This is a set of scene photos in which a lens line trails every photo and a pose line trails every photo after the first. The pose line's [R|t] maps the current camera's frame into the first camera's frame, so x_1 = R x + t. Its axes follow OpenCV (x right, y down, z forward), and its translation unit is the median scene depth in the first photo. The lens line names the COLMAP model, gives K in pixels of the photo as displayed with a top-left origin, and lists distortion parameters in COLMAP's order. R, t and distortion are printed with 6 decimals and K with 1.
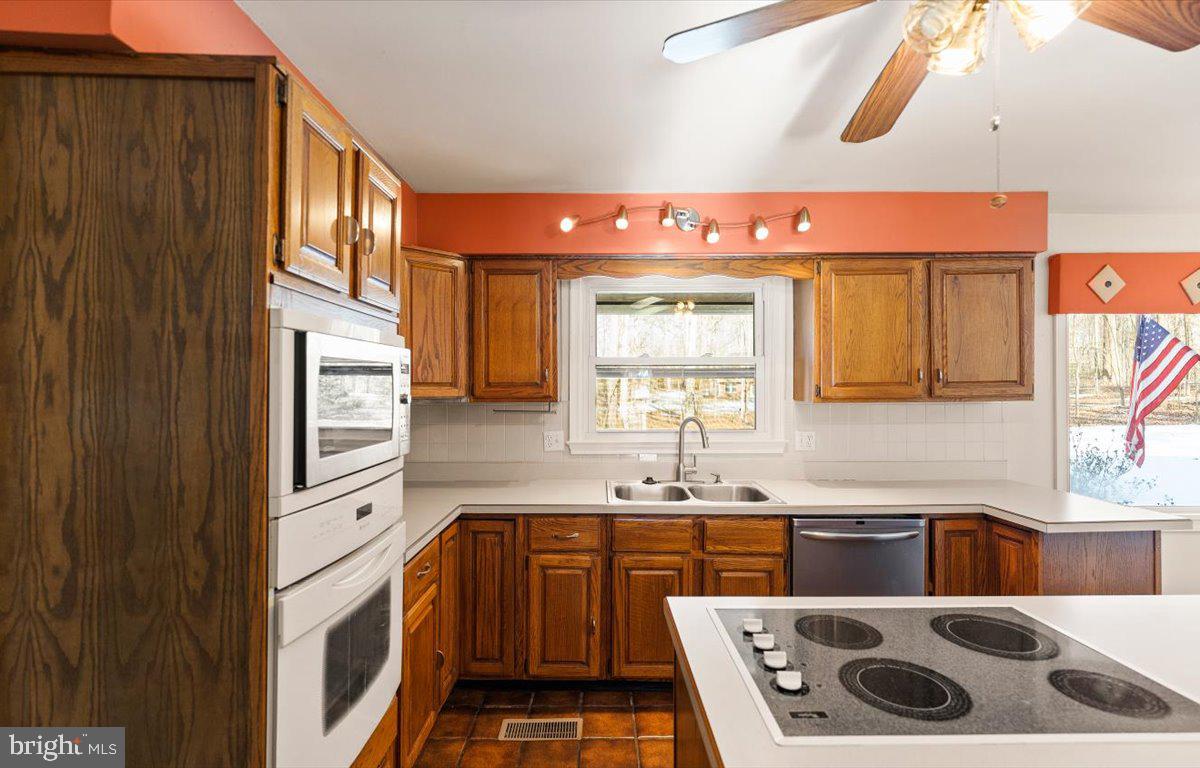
lens RADIAL K [[554.3, 0, 601.4], [0, 554.3, 377.5], [0, 0, 1]] dist [0.000611, 0.000416]
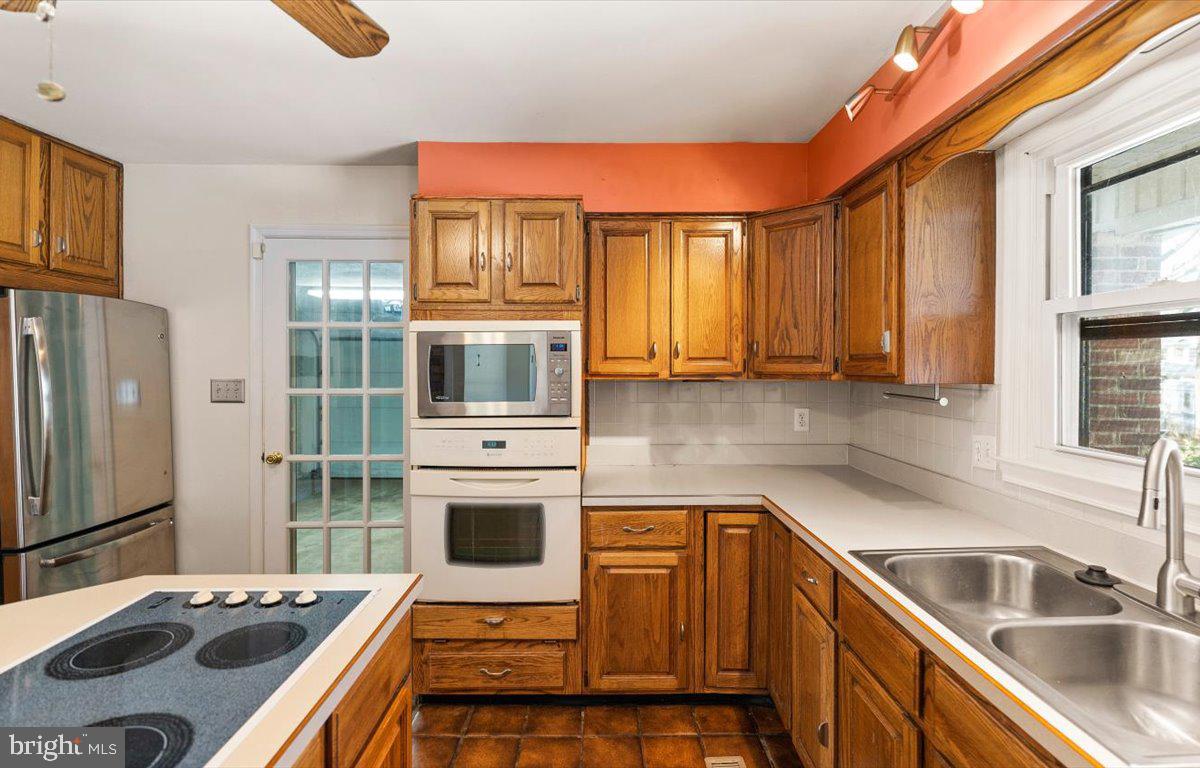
lens RADIAL K [[559.8, 0, 605.4], [0, 559.8, 359.6], [0, 0, 1]] dist [-0.000039, 0.000400]
pose [[0.013025, -0.003393, -0.999909, 0.592215], [0.018331, 0.999827, -0.003154, 0.012633], [0.999747, -0.018288, 0.013084, 0.699952]]
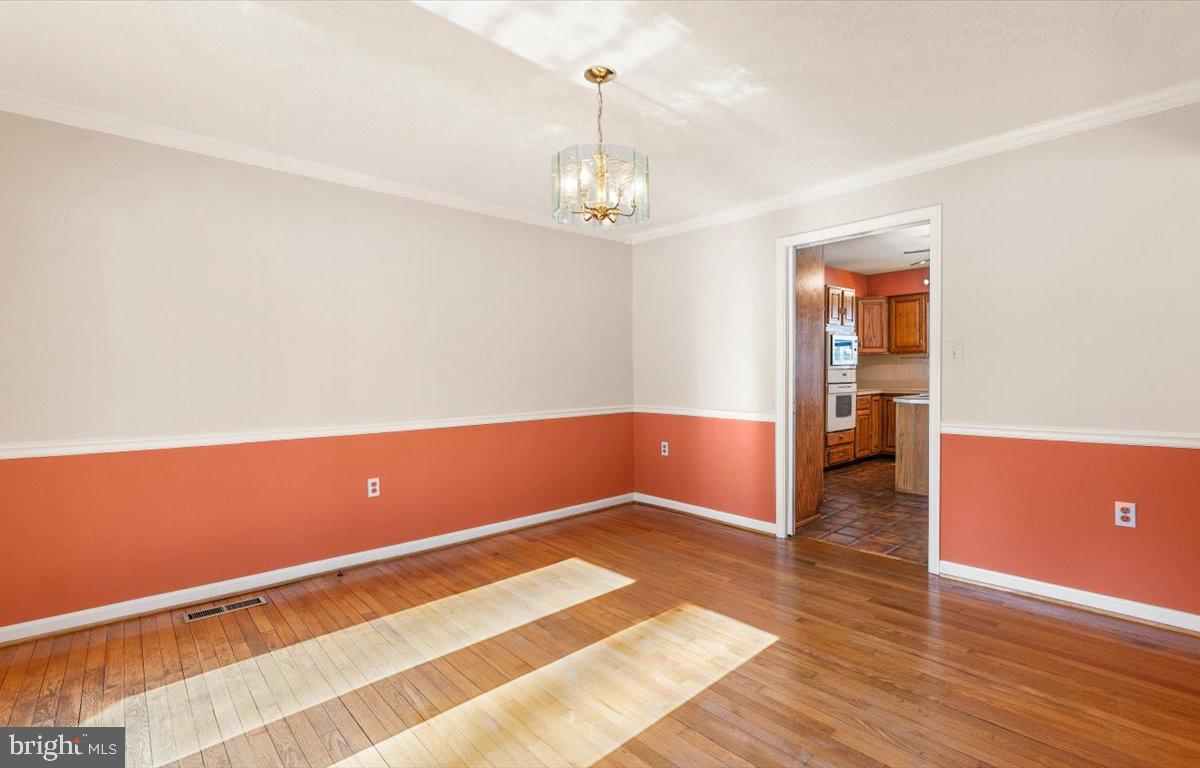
lens RADIAL K [[554.3, 0, 601.4], [0, 554.3, 377.5], [0, 0, 1]] dist [0.000611, 0.000416]
pose [[0.664869, 0.006681, -0.746930, 0.842935], [0.025956, 0.999149, 0.032042, 0.038643], [0.746508, -0.040691, 0.664131, -1.800185]]
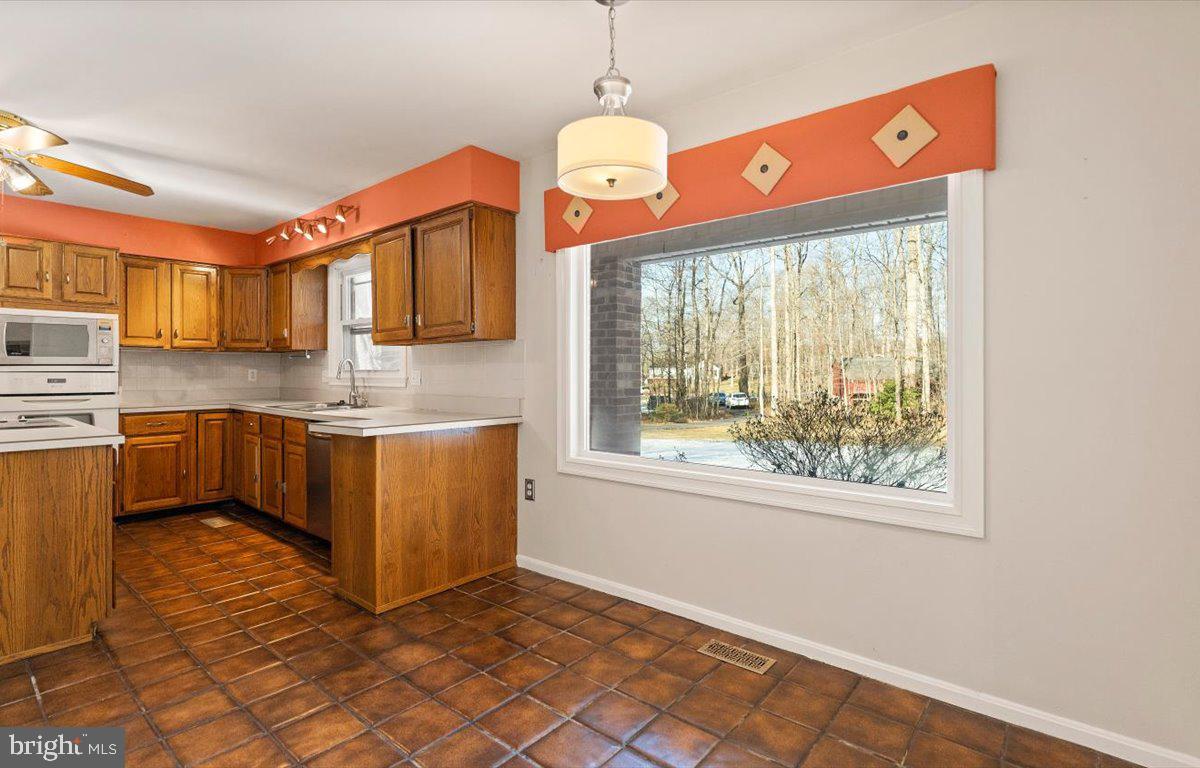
lens RADIAL K [[564.2, 0, 605.4], [0, 564.2, 378.6], [0, 0, 1]] dist [-0.012889, -0.000432]
pose [[0.771353, 0.013308, -0.636269, 1.781070], [0.006587, 0.999561, 0.028892, 0.092727], [0.636374, -0.026477, 0.770926, 0.340031]]
